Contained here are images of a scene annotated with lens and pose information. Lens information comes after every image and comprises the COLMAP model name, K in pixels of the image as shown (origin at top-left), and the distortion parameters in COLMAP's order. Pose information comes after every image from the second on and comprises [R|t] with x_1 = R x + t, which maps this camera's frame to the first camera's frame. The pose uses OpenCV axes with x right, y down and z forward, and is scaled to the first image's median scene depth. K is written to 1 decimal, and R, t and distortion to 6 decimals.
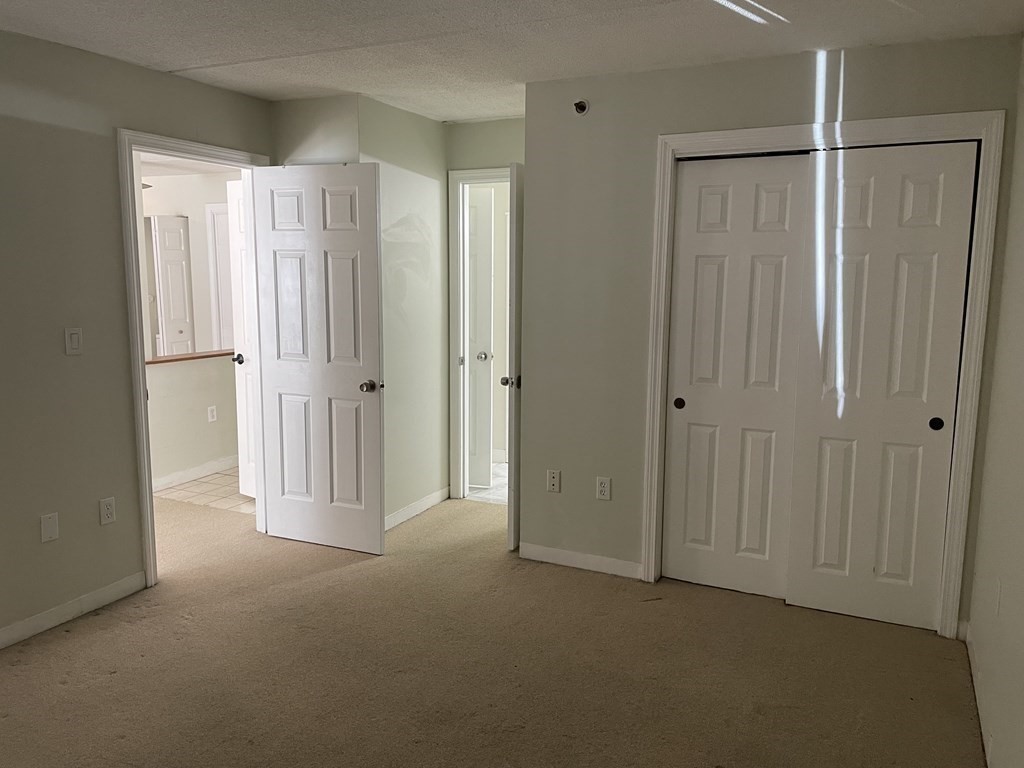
lens RADIAL K [[775.0, 0, 513.4], [0, 775.0, 386.1], [0, 0, 1]] dist [0.121052, -0.144327]
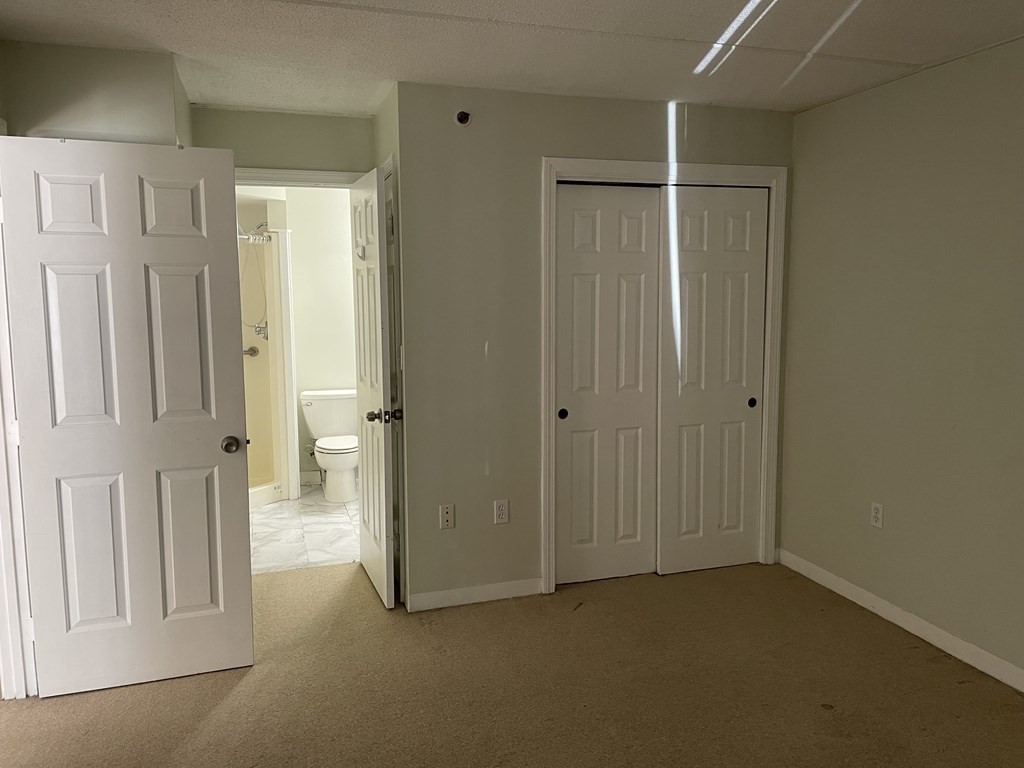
lens RADIAL K [[775.0, 0, 513.4], [0, 775.0, 386.1], [0, 0, 1]] dist [0.121052, -0.144327]
pose [[0.725243, -0.095648, 0.681817, -0.524320], [0.116299, 0.993092, 0.015608, -0.037743], [-0.678600, 0.067975, 0.731356, 0.272126]]
